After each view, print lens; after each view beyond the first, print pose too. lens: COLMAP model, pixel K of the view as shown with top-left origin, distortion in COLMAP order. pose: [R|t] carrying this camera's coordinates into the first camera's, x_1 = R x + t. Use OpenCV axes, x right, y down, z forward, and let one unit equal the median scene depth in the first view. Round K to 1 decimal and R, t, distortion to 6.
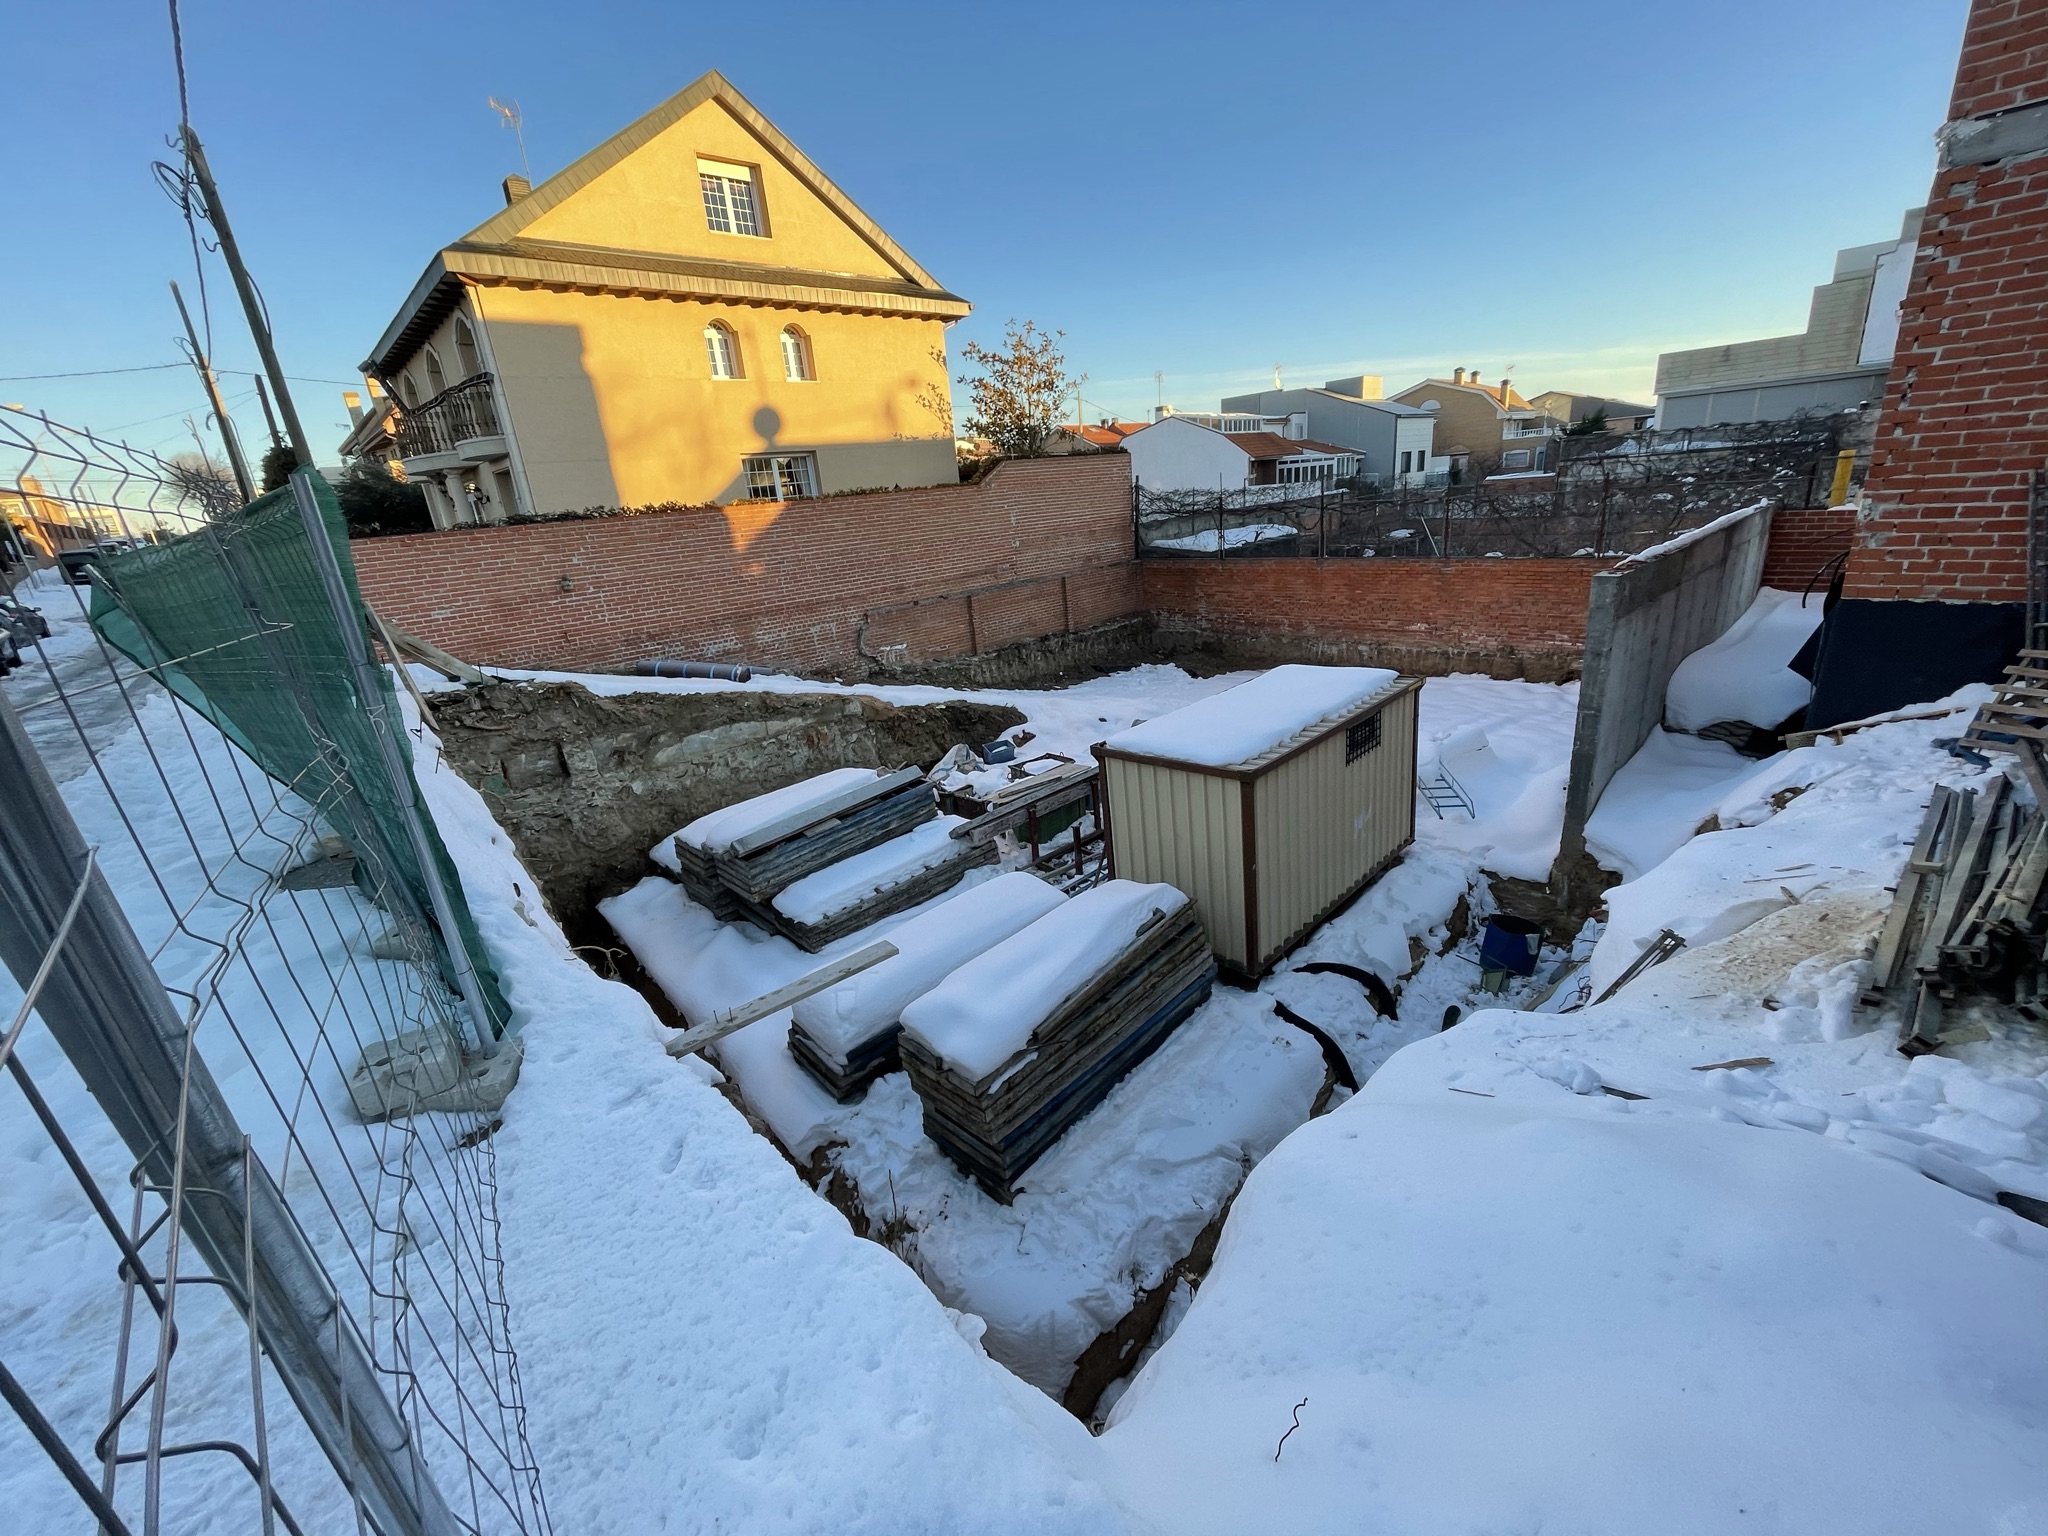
lens RADIAL K [[837.2, 0, 1022.8], [0, 837.2, 766.1], [0, 0, 1]] dist [-0.007899, 0.002073]
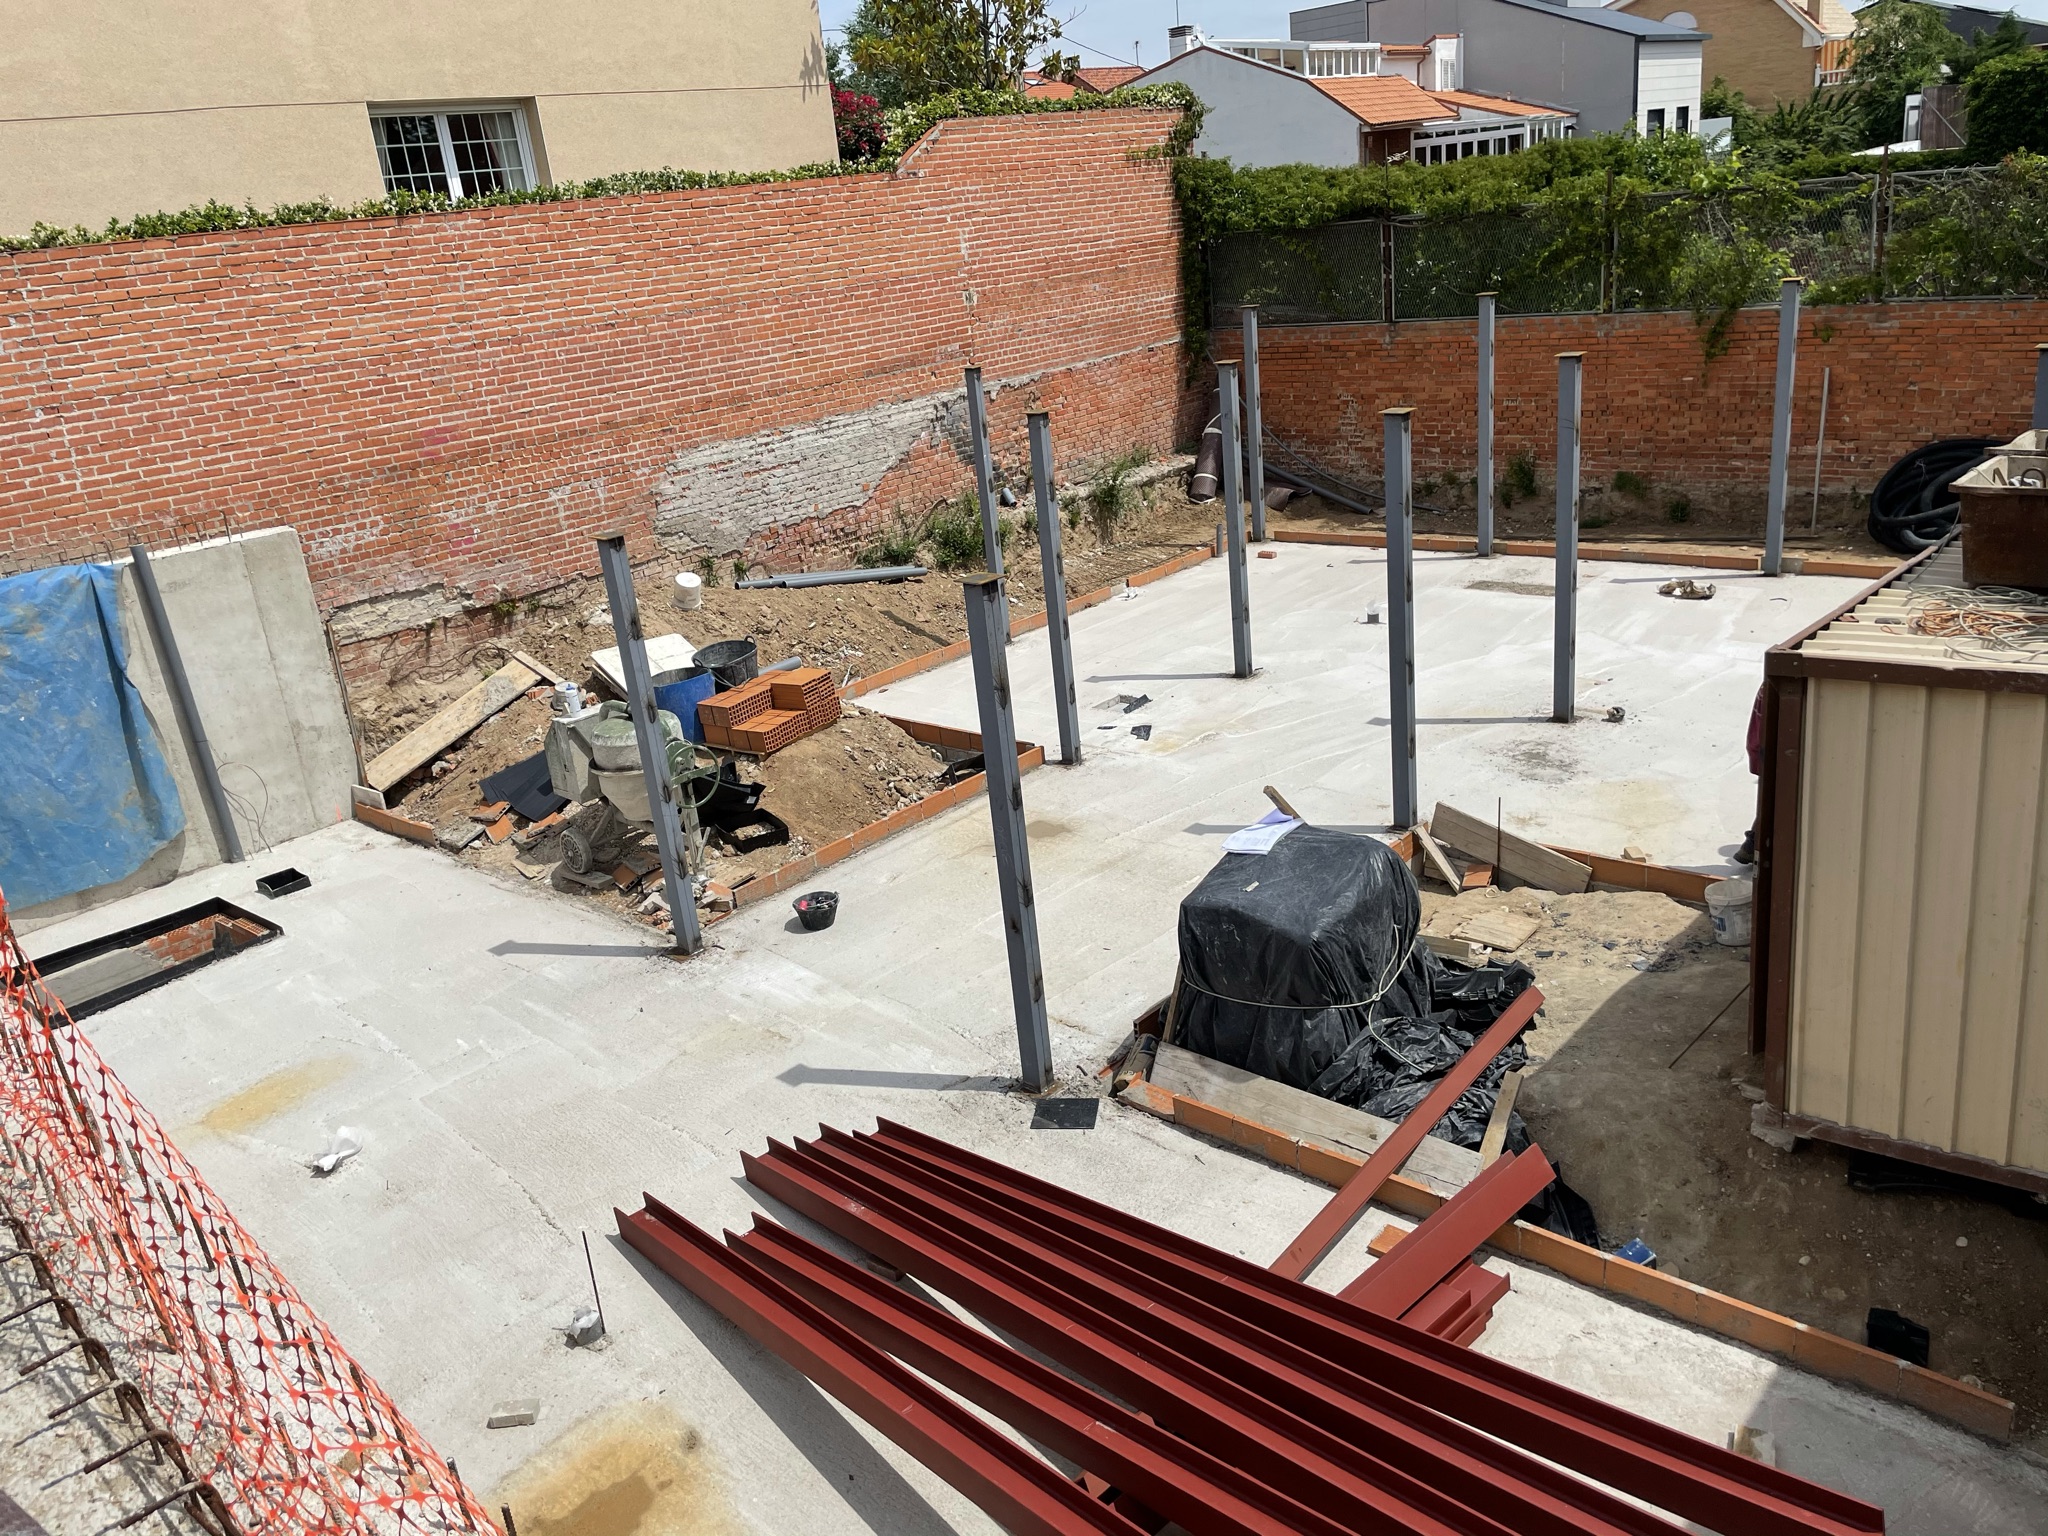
lens RADIAL K [[1584.3, 0, 1026.8], [0, 1584.3, 752.2], [0, 0, 1]] dist [0.080768, -0.115467]
pose [[0.995835, -0.043959, 0.079877, -0.068504], [0.043191, 0.999003, 0.011321, -0.021529], [-0.080295, -0.007824, 0.996740, 0.110715]]
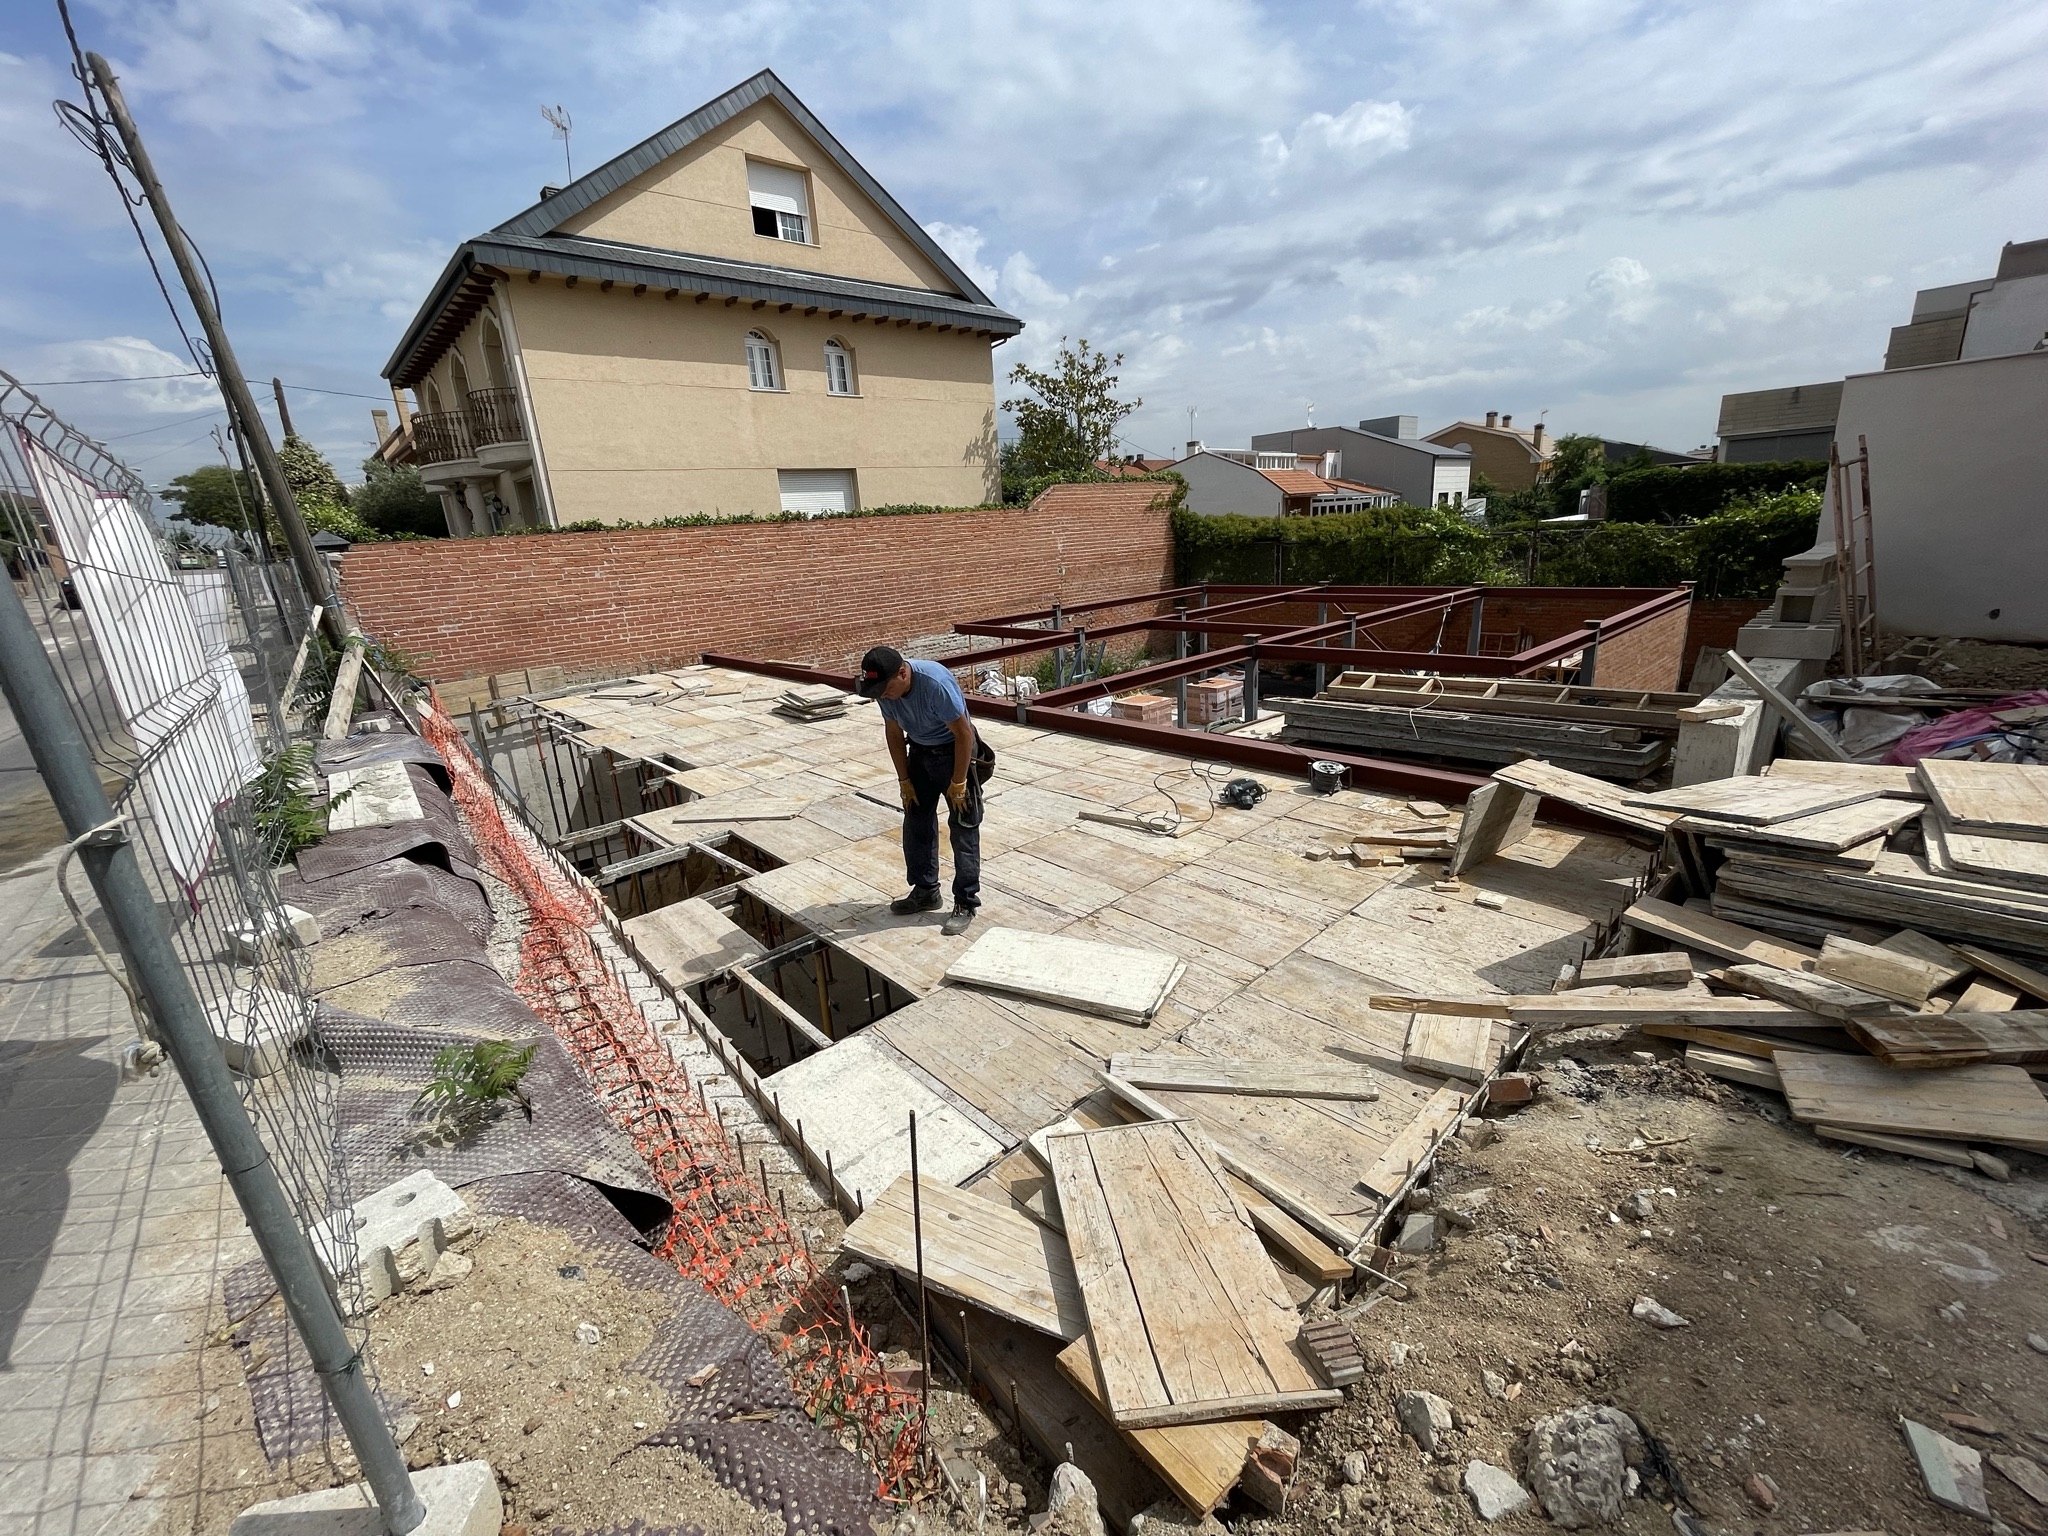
lens RADIAL K [[837.2, 0, 1020.3], [0, 837.2, 766.7], [0, 0, 1]] dist [-0.007899, 0.002073]
pose [[0.999544, 0.026884, -0.013748, -0.041422], [-0.027397, 0.998881, -0.038555, -0.010320], [0.012696, 0.038914, 0.999162, 0.075022]]
